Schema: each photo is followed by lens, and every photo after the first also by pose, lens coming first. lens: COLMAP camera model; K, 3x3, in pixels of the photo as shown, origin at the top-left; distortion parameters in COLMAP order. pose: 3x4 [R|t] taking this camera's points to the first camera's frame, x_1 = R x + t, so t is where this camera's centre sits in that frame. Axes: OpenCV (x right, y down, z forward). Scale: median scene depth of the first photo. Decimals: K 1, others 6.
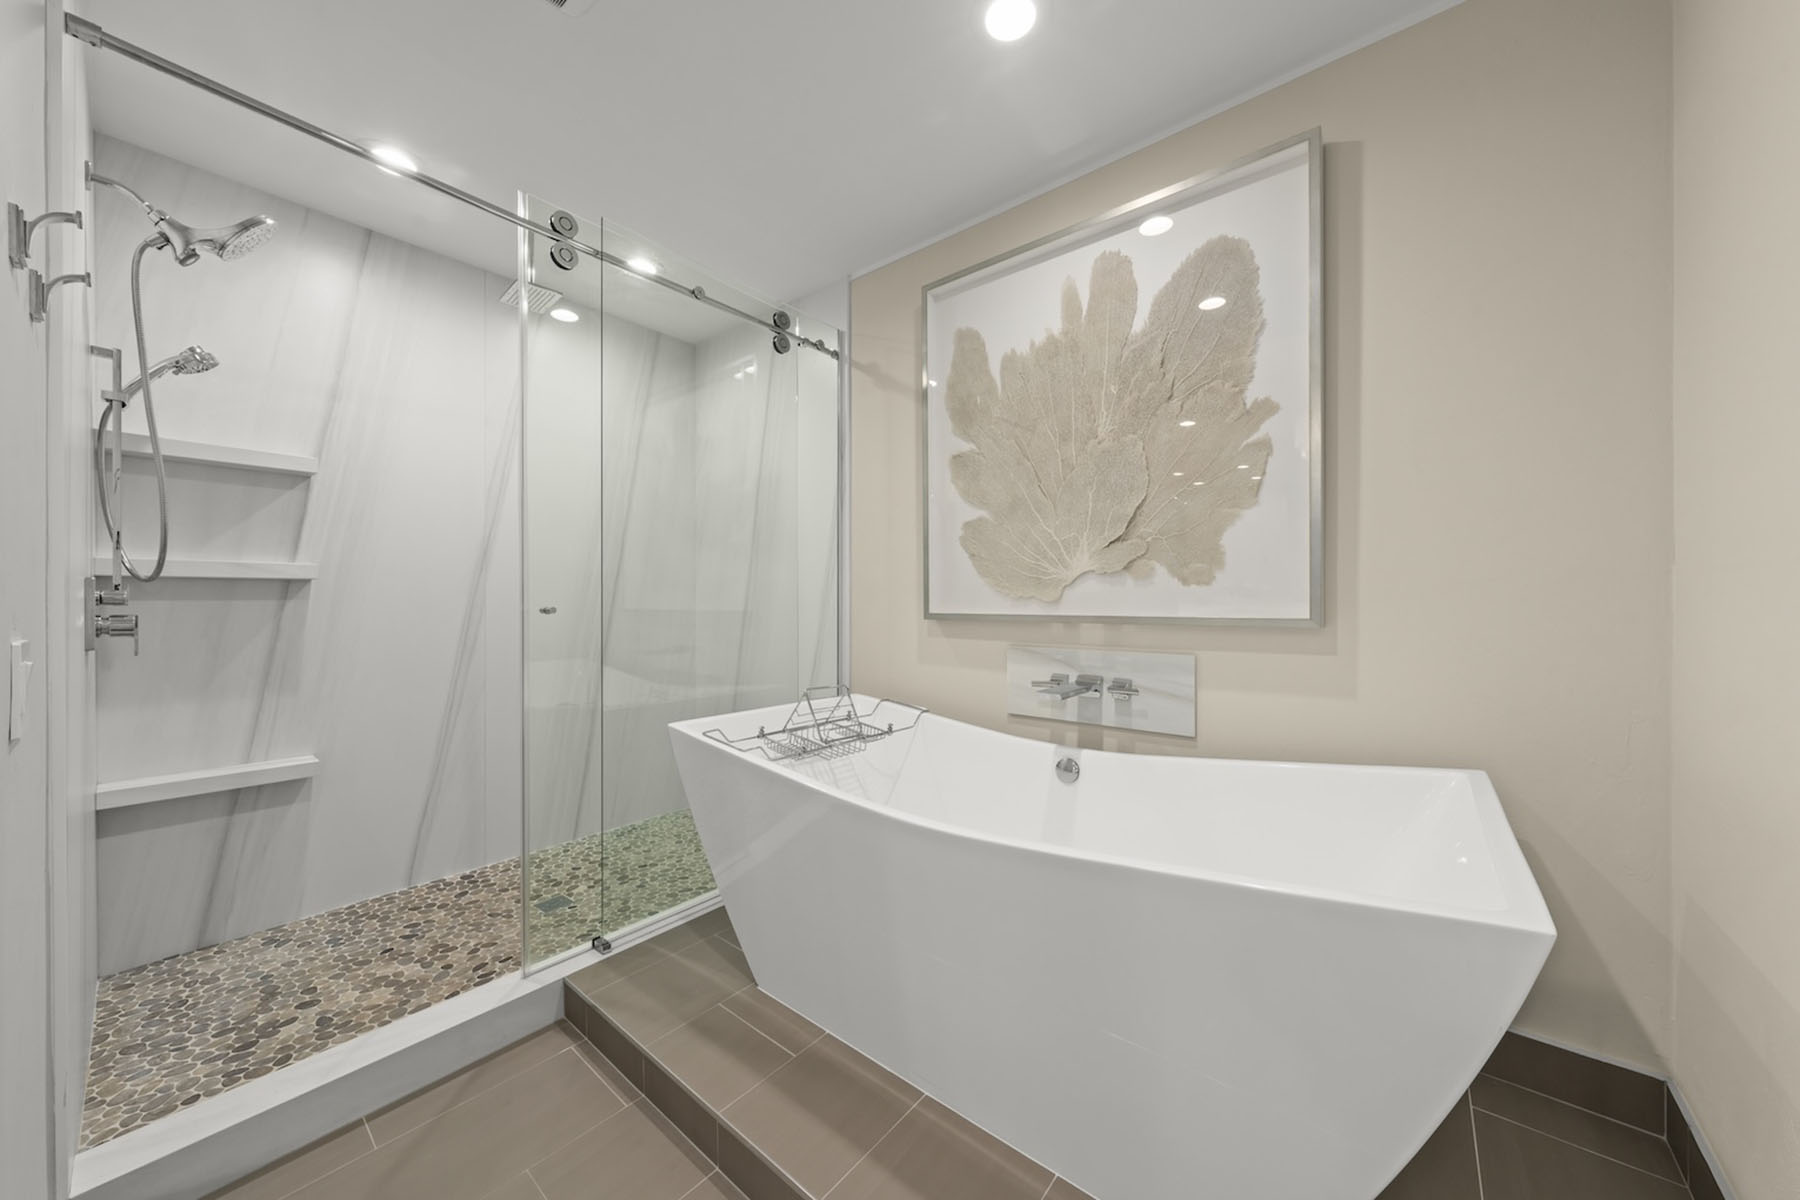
lens RADIAL K [[626.8, 0, 887.7], [0, 626.8, 602.3], [0, 0, 1]] dist [-0.009189, -0.000056]
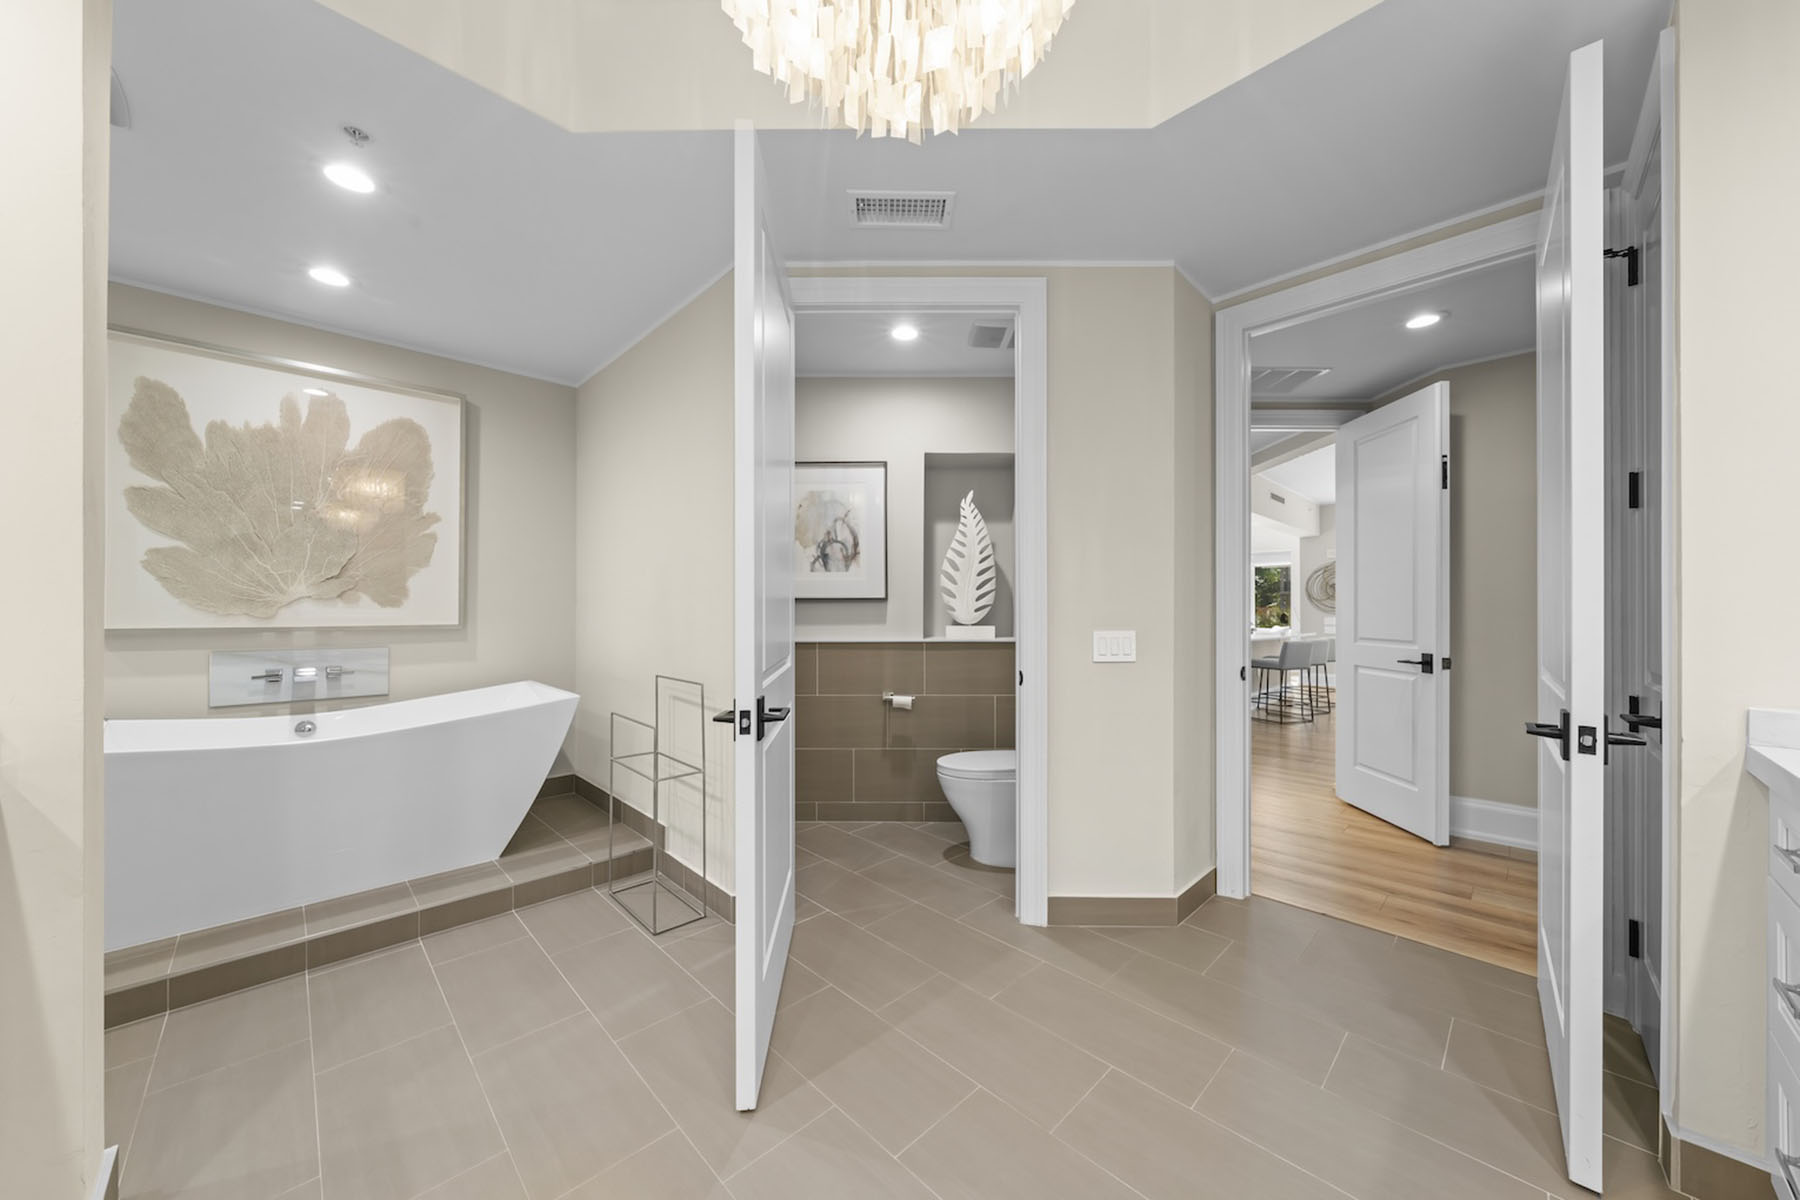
lens RADIAL K [[628.1, 0, 897.2], [0, 628.1, 609.1], [0, 0, 1]] dist [-0.000919, -0.000102]
pose [[0.105101, 0.000288, 0.994462, -1.023188], [-0.001923, 0.999998, -0.000086, -0.023145], [-0.994460, -0.001904, 0.105101, -0.558026]]
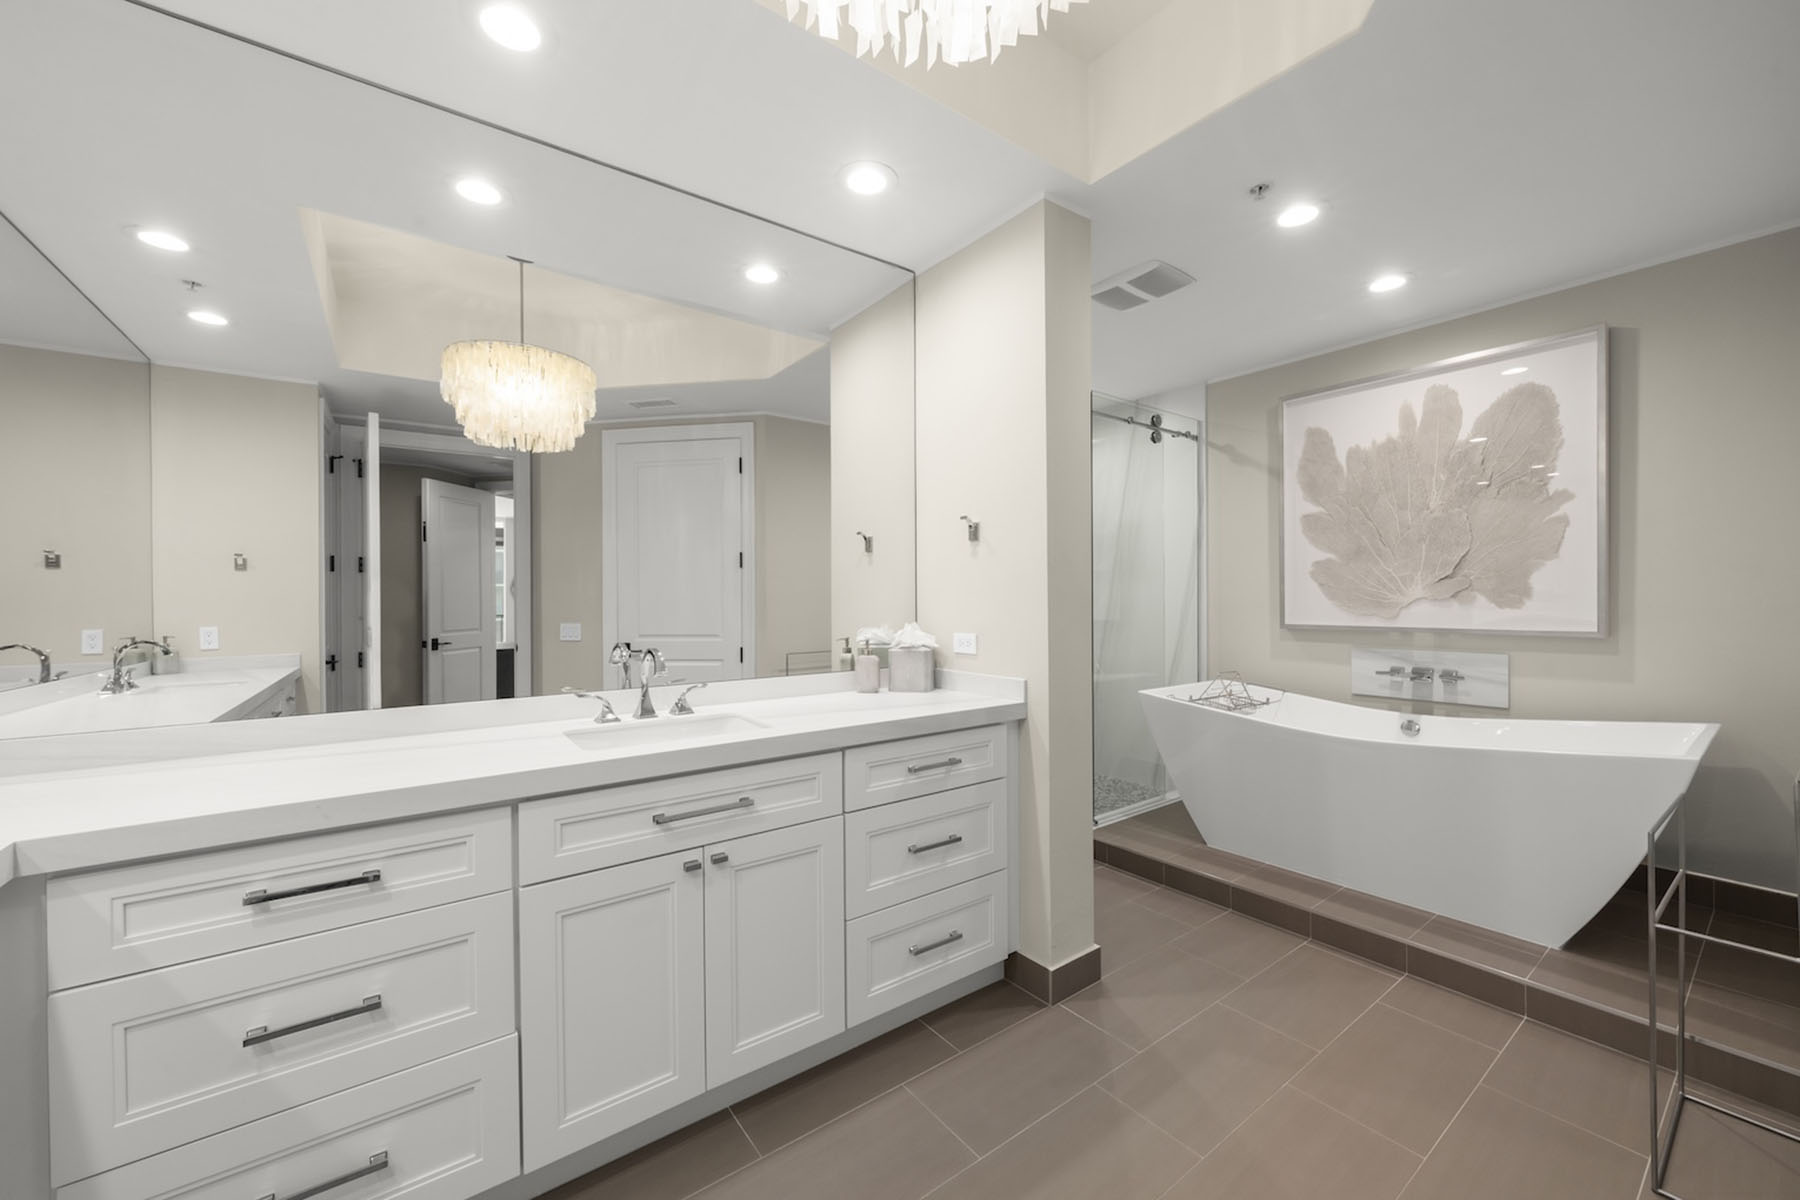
lens RADIAL K [[678.3, 0, 895.1], [0, 678.3, 603.0], [0, 0, 1]] dist [-0.003342, -0.000306]
pose [[0.969974, -0.005502, -0.243147, -0.512110], [0.006888, 0.999965, 0.004853, -0.054239], [0.243111, -0.006382, 0.969977, -0.882909]]
